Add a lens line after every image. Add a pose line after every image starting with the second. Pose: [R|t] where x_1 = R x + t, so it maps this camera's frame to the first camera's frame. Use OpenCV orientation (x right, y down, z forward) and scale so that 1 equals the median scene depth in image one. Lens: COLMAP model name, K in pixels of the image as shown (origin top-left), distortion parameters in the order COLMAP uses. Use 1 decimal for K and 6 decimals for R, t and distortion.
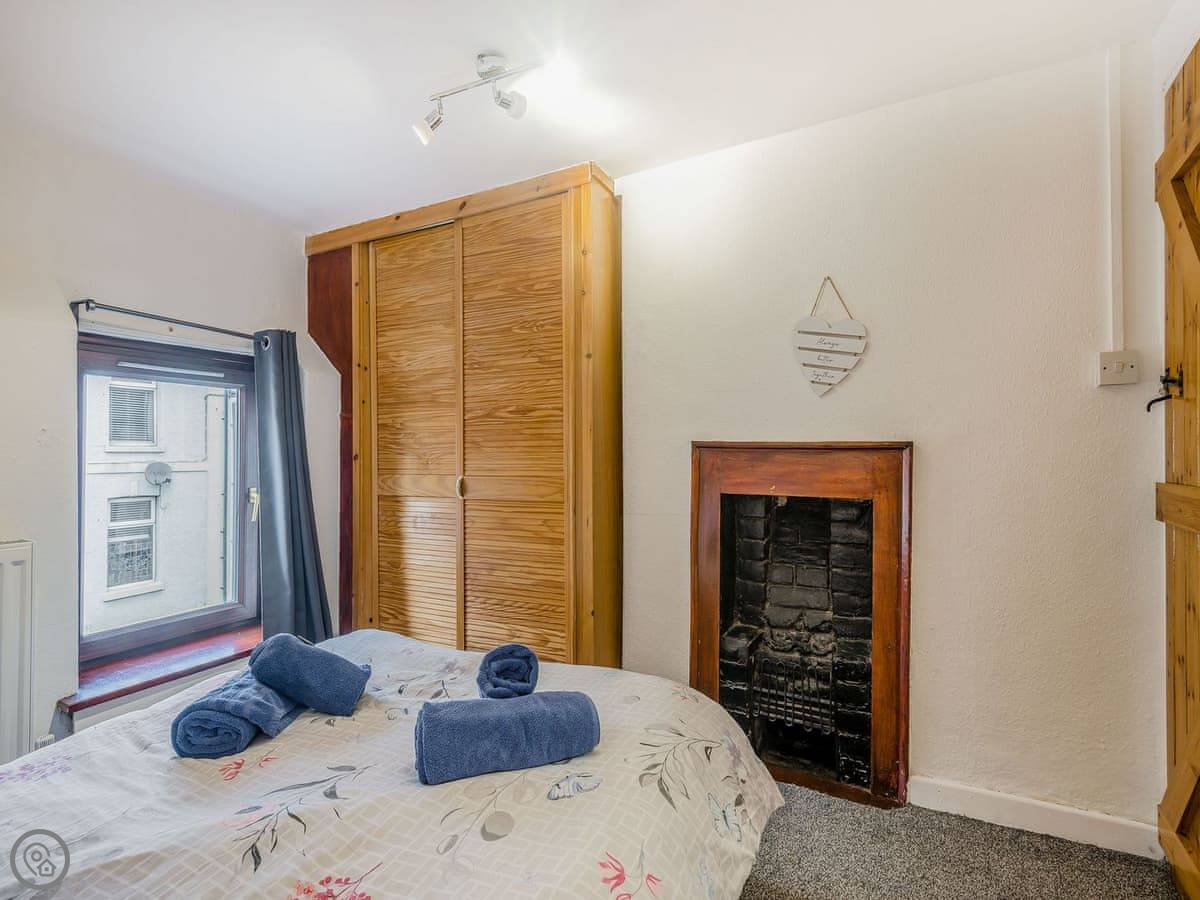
lens RADIAL K [[574.1, 0, 599.6], [0, 574.1, 454.5], [0, 0, 1]] dist [0.039334, -0.030735]
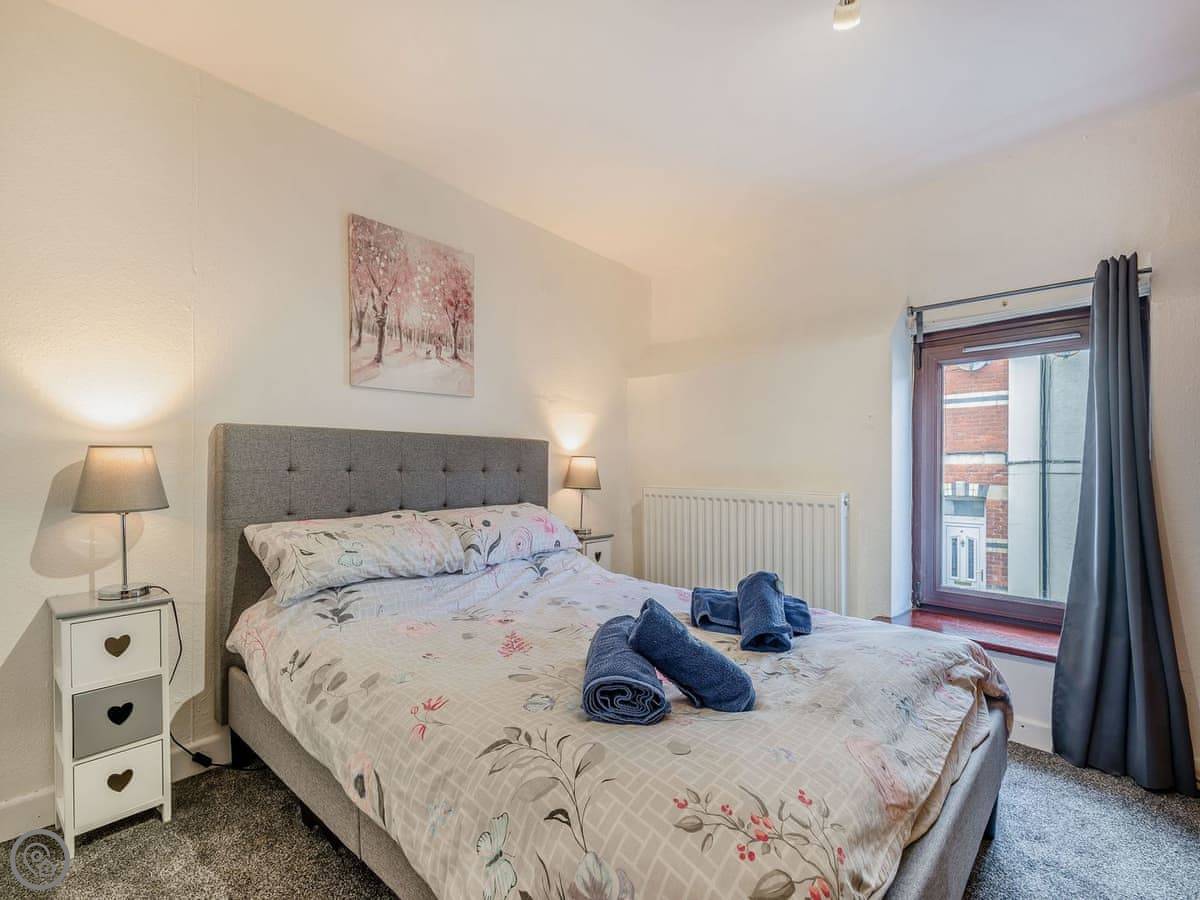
lens RADIAL K [[574.1, 0, 599.6], [0, 574.1, 454.5], [0, 0, 1]] dist [0.039334, -0.030735]
pose [[-0.358849, -0.002772, -0.933392, 0.912723], [0.002665, 0.999988, -0.003995, 0.092777], [0.933392, -0.003921, -0.358837, 1.441506]]
